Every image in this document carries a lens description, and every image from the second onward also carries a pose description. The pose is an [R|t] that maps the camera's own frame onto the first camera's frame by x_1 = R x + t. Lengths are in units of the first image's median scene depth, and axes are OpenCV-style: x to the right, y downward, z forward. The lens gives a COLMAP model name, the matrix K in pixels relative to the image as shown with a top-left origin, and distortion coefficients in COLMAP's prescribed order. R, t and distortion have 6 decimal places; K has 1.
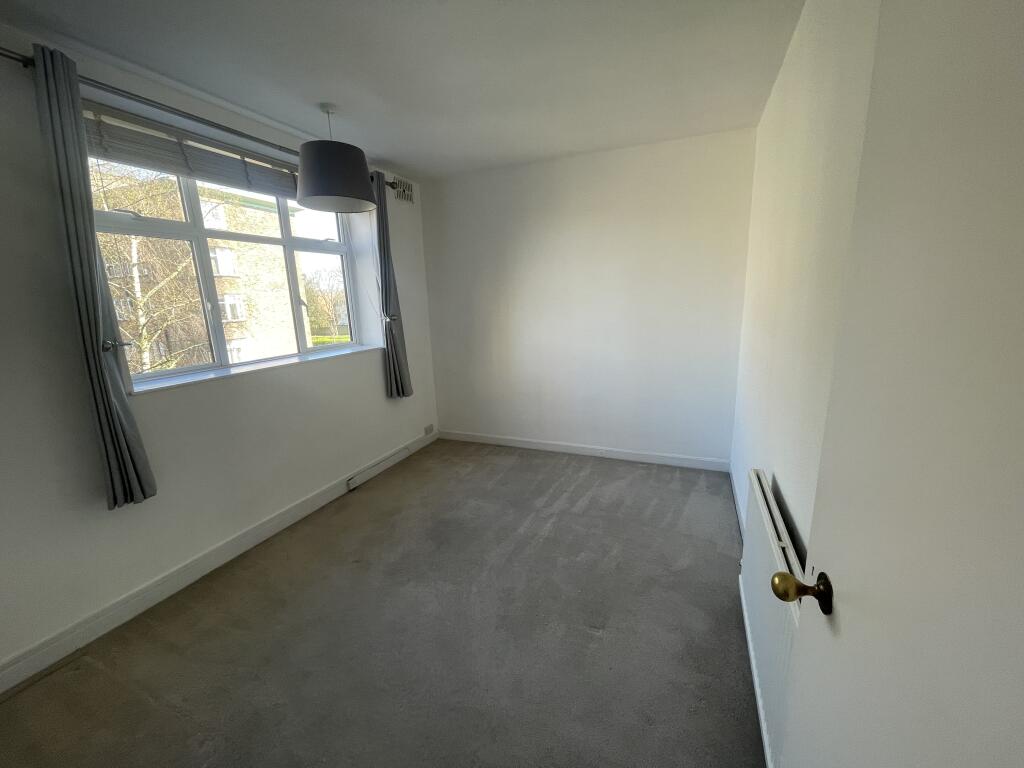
lens RADIAL K [[414.6, 0, 509.9], [0, 414.6, 381.5], [0, 0, 1]] dist [0.003683, -0.002127]
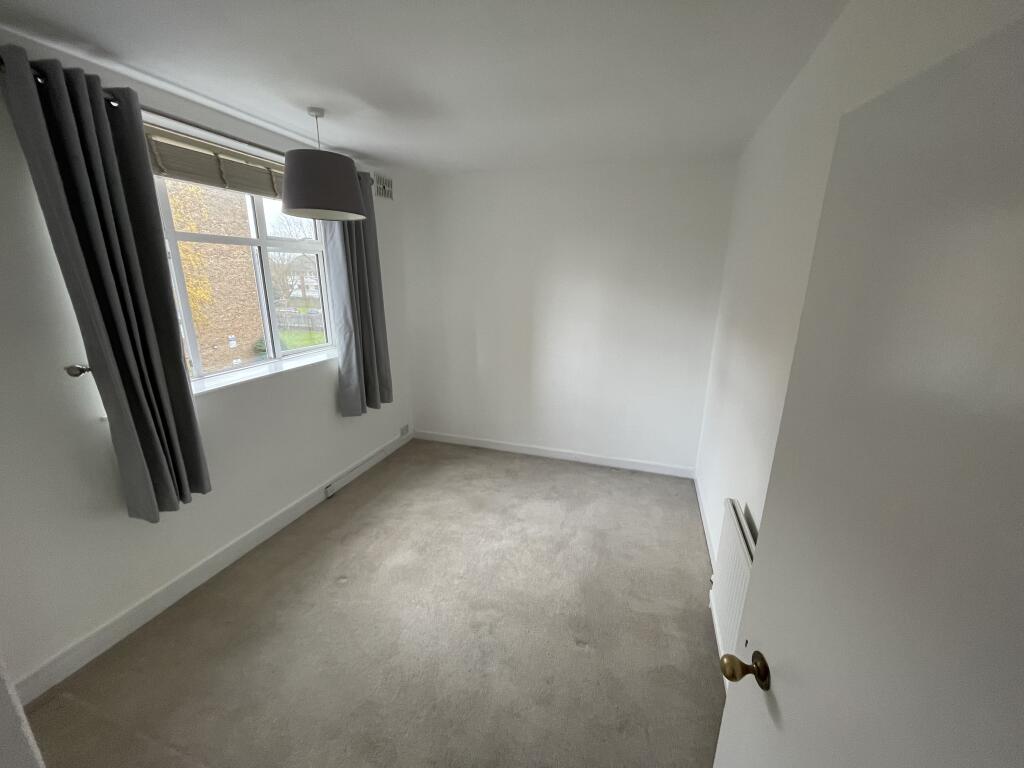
lens RADIAL K [[414.6, 0, 510.4], [0, 414.6, 384.1], [0, 0, 1]] dist [0.003683, -0.002127]
pose [[0.994424, 0.019998, 0.103539, -0.083059], [-0.026266, 0.997881, 0.059533, -0.105828], [-0.102129, -0.061920, 0.992842, -0.013223]]
